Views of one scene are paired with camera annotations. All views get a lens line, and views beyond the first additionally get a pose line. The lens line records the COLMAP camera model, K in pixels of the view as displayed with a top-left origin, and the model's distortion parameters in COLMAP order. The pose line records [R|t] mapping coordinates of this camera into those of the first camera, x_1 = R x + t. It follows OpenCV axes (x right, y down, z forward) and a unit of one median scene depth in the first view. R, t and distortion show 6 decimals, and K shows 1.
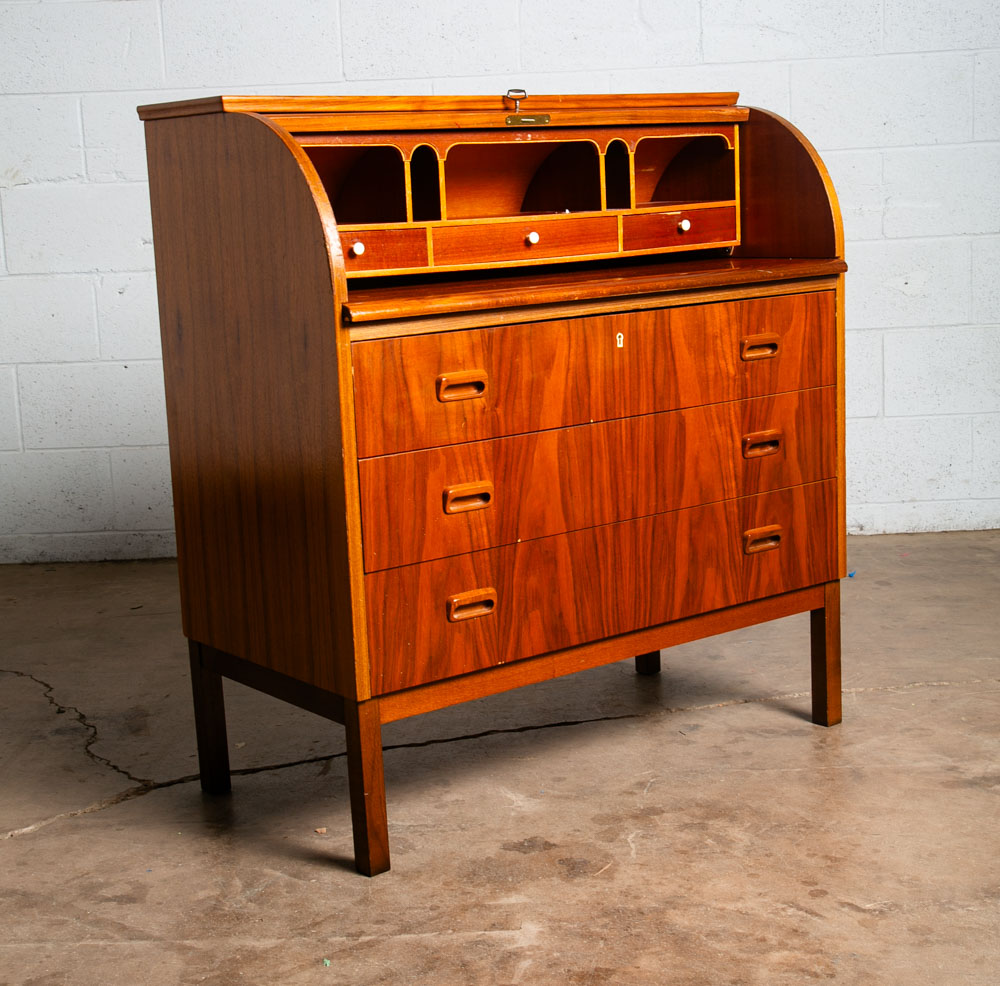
lens RADIAL K [[1754.4, 0, 507.7], [0, 1754.4, 495.6], [0, 0, 1]] dist [0.101503, 0.000000]
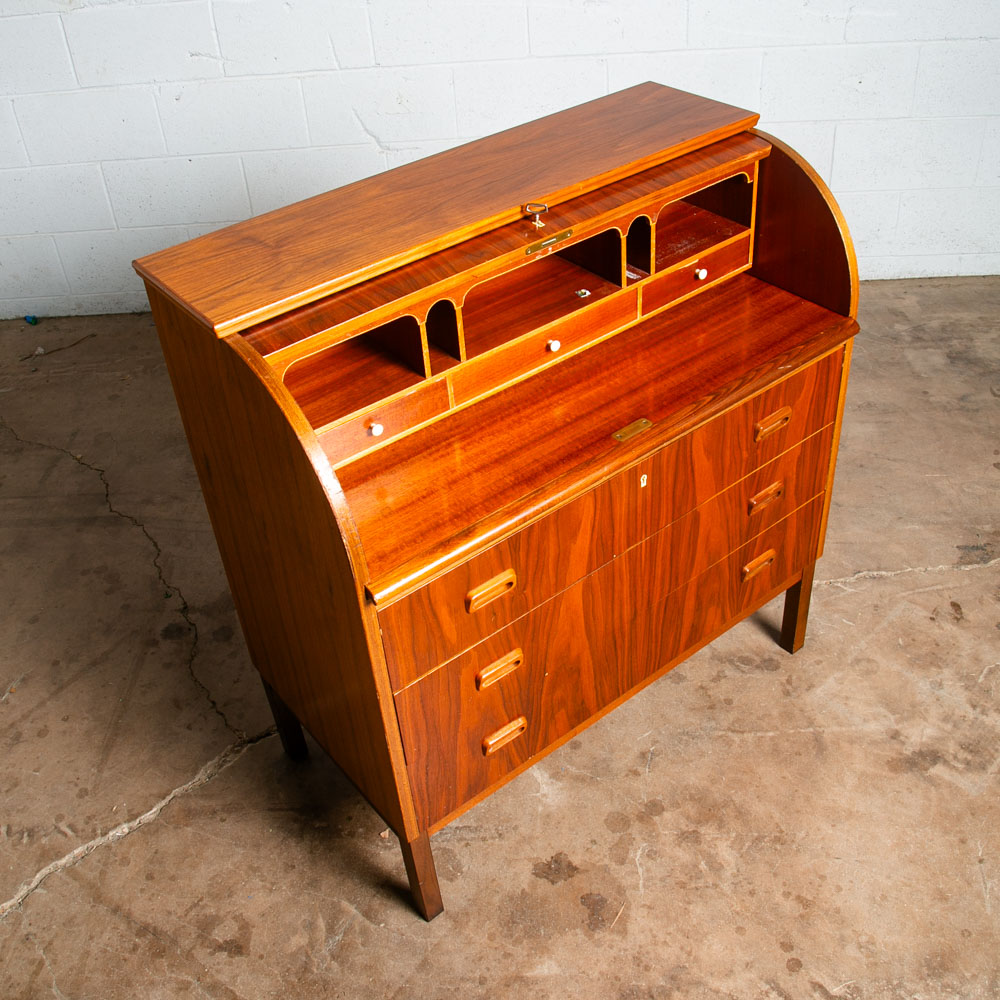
lens RADIAL K [[1119.1, 0, 511.6], [0, 1119.1, 484.4], [0, 0, 1]] dist [-0.079001, 0.000000]
pose [[0.999729, -0.023263, 0.000207, -0.011666], [0.020555, 0.887432, 0.460480, -0.373824], [-0.010895, -0.460351, 0.887670, 0.419432]]
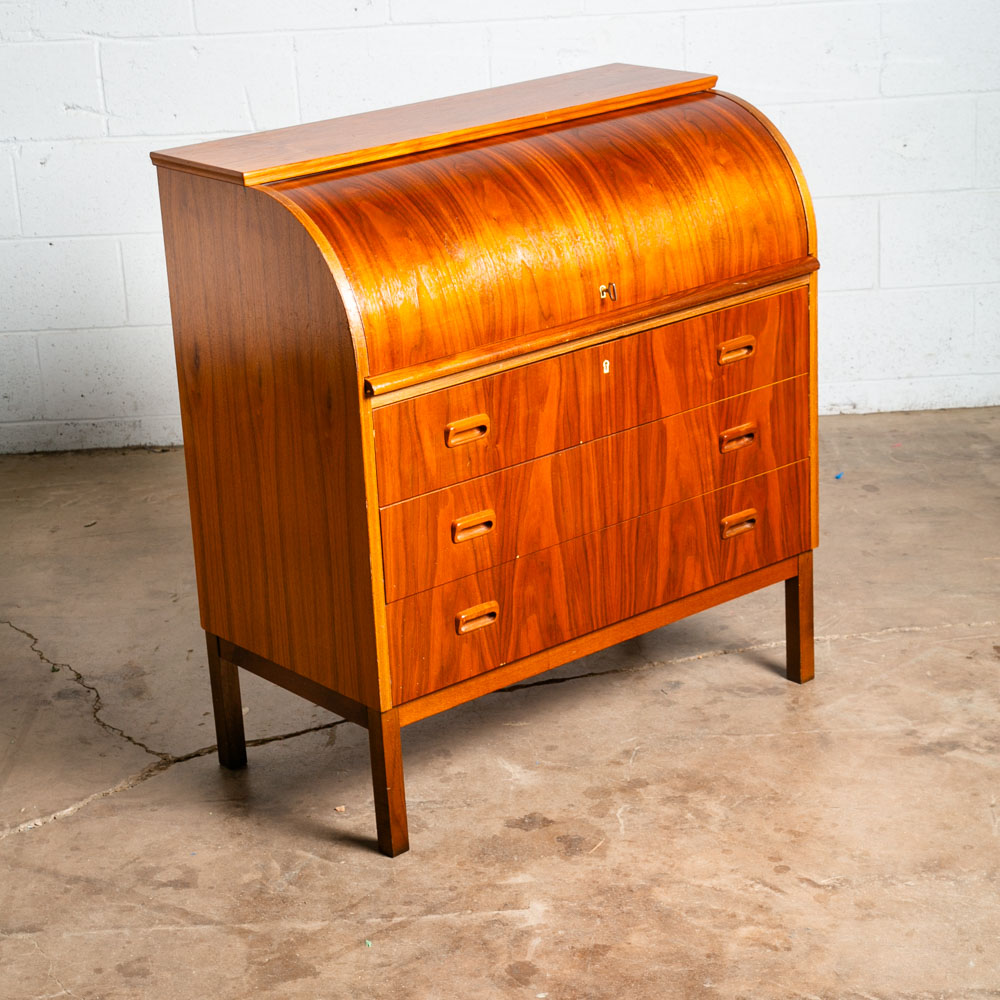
lens RADIAL K [[2453.8, 0, 505.4], [0, 2453.8, 483.3], [0, 0, 1]] dist [0.285117, 0.000000]
pose [[0.999216, -0.018392, 0.035049, -0.051881], [0.013016, 0.988922, 0.147862, -0.236867], [-0.037380, -0.147290, 0.988387, -0.500128]]
